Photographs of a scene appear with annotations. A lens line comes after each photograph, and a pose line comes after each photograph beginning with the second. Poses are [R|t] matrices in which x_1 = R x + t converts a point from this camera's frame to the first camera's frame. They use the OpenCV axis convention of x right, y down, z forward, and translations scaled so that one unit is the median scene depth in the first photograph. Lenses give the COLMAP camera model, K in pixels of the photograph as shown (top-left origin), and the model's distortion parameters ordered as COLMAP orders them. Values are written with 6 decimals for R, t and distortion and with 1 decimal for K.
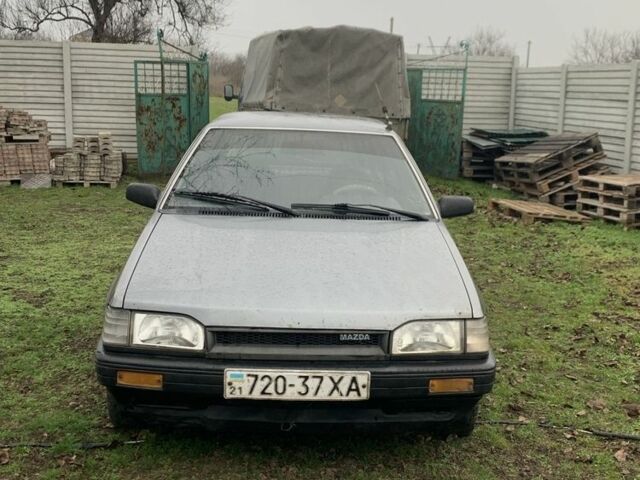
lens RADIAL K [[830.6, 0, 320.0], [0, 830.6, 240.0], [0, 0, 1]] dist [0.200346, -0.671198]
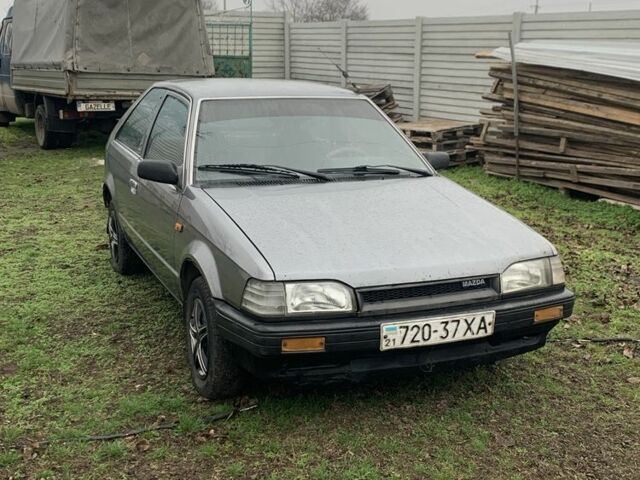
lens RADIAL K [[830.6, 0, 320.0], [0, 830.6, 240.0], [0, 0, 1]] dist [0.200346, -0.671198]
pose [[0.937807, -0.100049, 0.332428, -0.522389], [0.081078, 0.994212, 0.070496, -0.038305], [-0.337557, -0.039159, 0.940490, 0.000985]]
